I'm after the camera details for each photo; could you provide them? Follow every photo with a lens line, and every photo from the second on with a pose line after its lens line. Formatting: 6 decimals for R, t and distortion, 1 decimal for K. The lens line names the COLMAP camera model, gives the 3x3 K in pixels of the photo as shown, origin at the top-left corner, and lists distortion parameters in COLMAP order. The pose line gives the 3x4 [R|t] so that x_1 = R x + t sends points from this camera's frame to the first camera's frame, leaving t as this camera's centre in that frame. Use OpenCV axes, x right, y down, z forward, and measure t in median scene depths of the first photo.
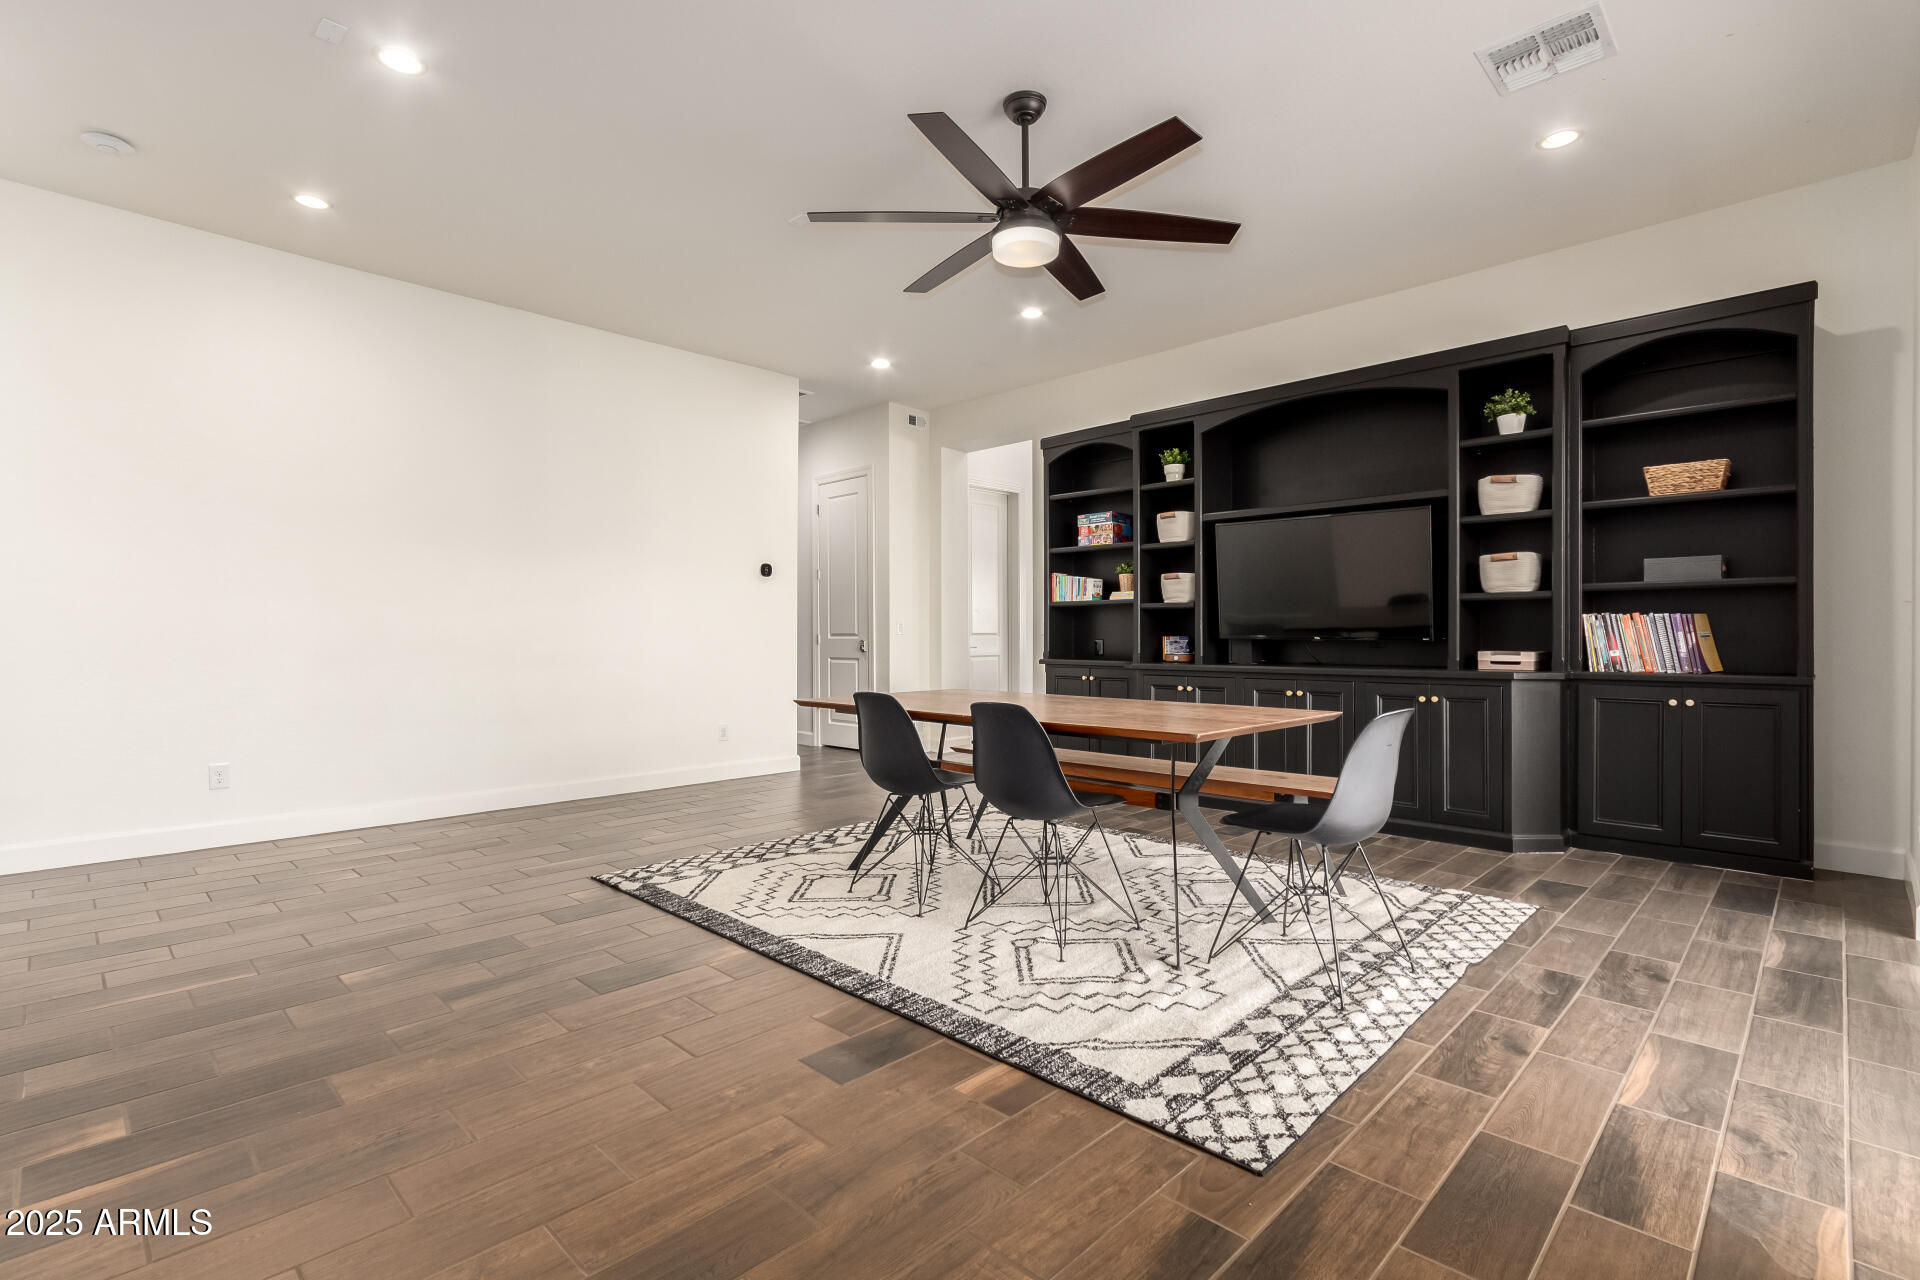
lens RADIAL K [[914.9, 0, 953.0], [0, 914.9, 640.6], [0, 0, 1]] dist [0.014645, 0.000291]
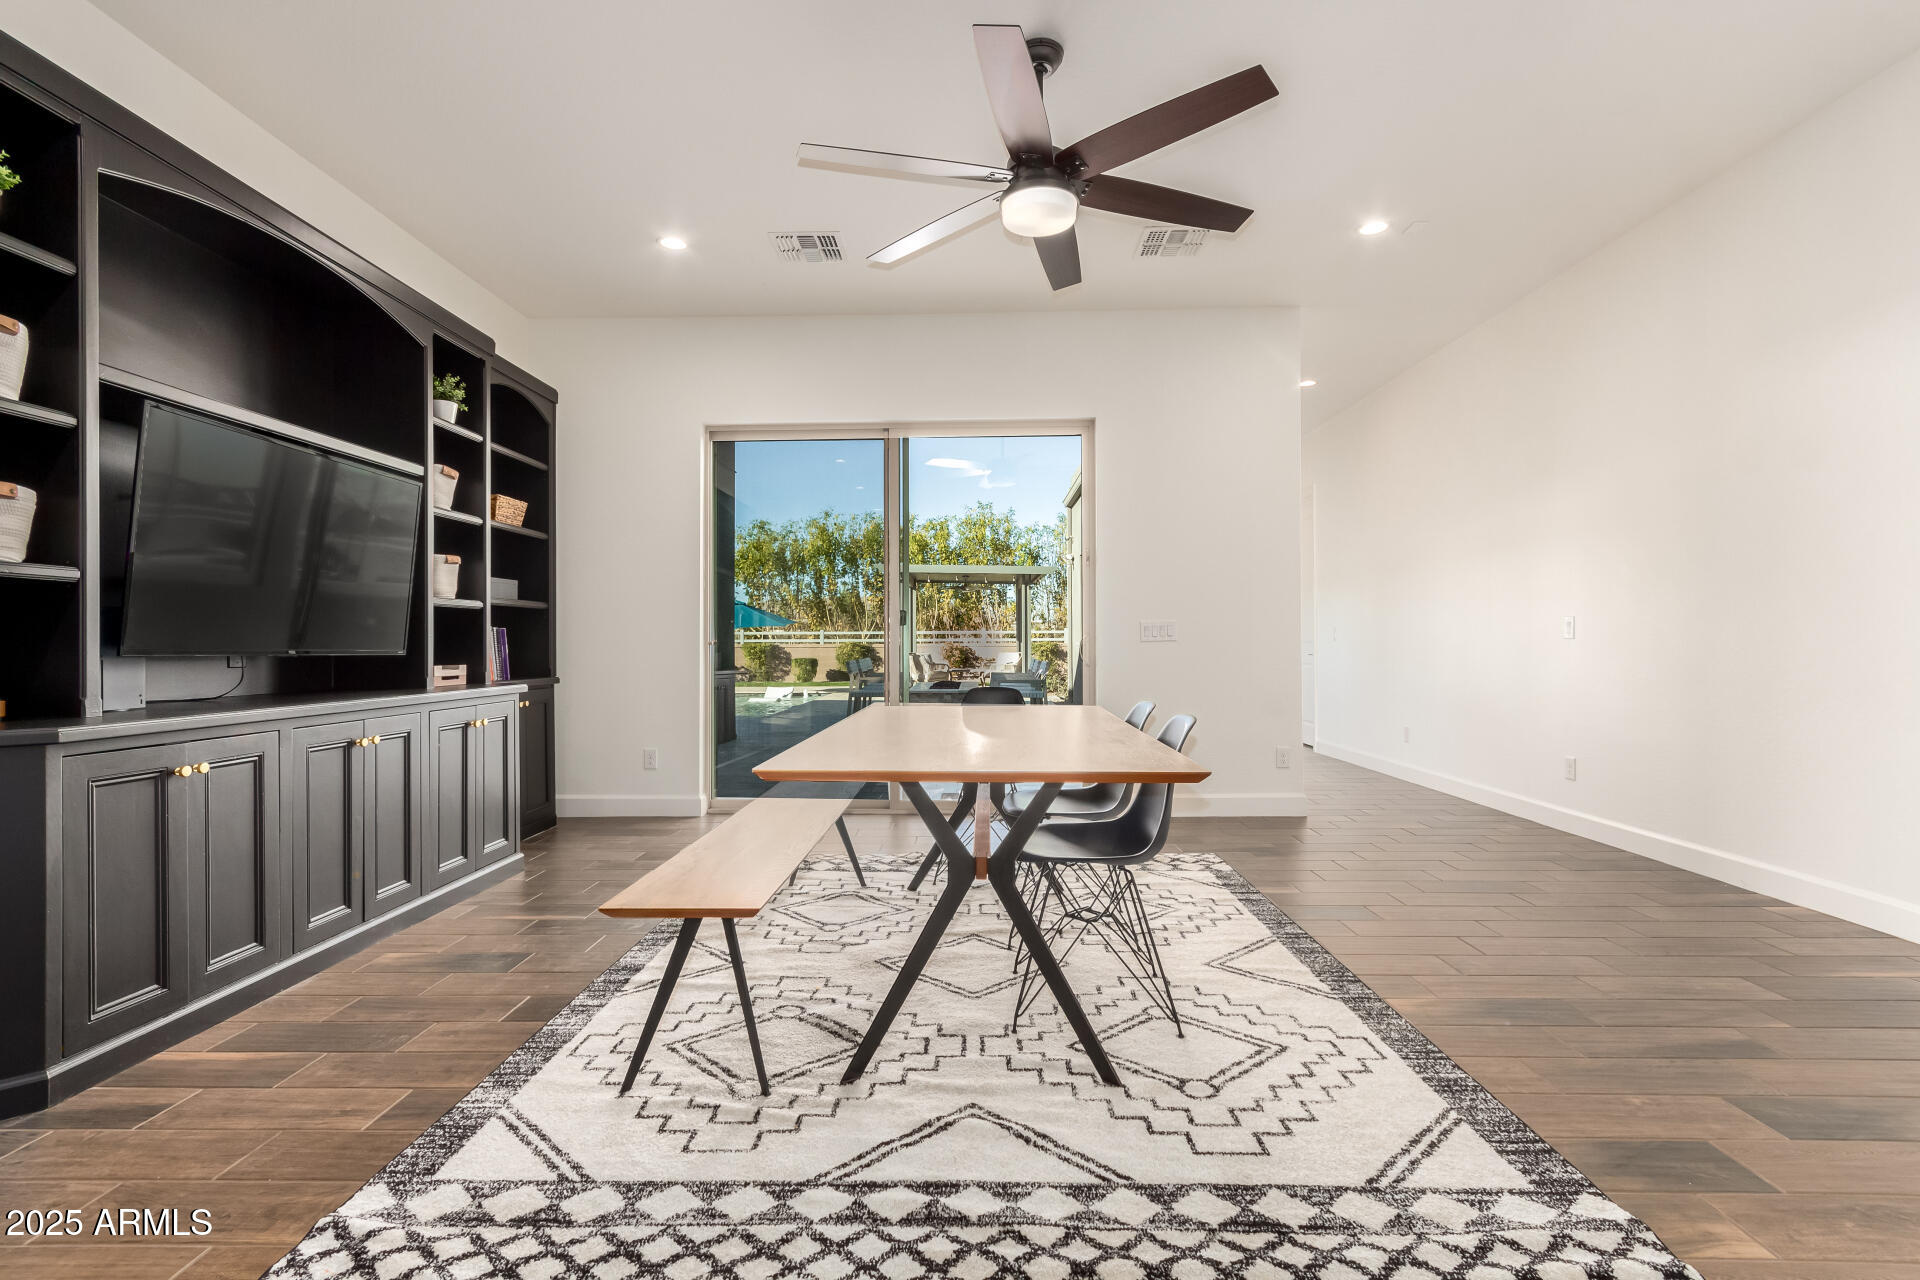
lens RADIAL K [[914.9, 0, 946.7], [0, 914.9, 636.4], [0, 0, 1]] dist [0.014645, 0.000291]
pose [[-0.691399, 0.011957, 0.722375, -0.469889], [0.013506, 0.999902, -0.003624, -0.008062], [-0.722347, 0.007251, -0.691492, 1.566526]]
